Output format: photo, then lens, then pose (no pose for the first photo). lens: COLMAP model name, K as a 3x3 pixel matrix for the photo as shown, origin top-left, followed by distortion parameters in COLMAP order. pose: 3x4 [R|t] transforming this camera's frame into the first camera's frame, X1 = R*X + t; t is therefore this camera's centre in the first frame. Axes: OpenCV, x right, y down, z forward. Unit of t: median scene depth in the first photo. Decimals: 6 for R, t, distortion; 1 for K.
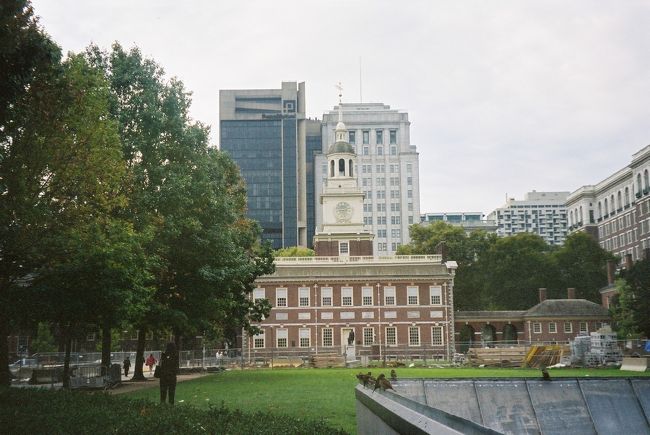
lens RADIAL K [[905.4, 0, 324.5], [0, 905.4, 225.7], [0, 0, 1]] dist [0.173571, 0.033406]
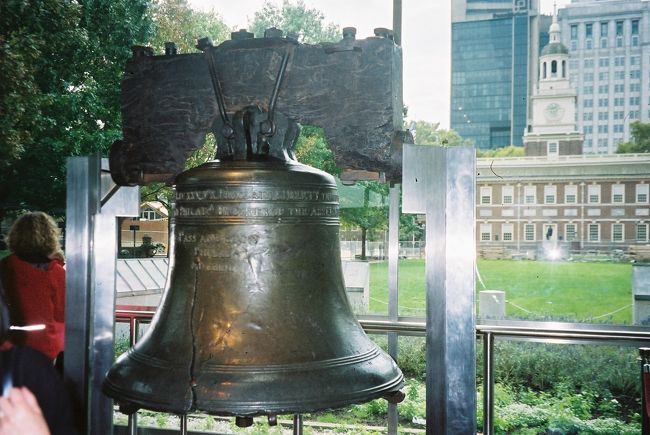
lens RADIAL K [[905.4, 0, 324.5], [0, 905.4, 225.7], [0, 0, 1]] dist [0.173571, 0.033406]
pose [[0.955475, 0.016327, -0.294621, 0.081603], [0.018791, 0.993075, 0.115973, -0.013579], [0.294474, -0.116345, 0.948551, -0.086540]]
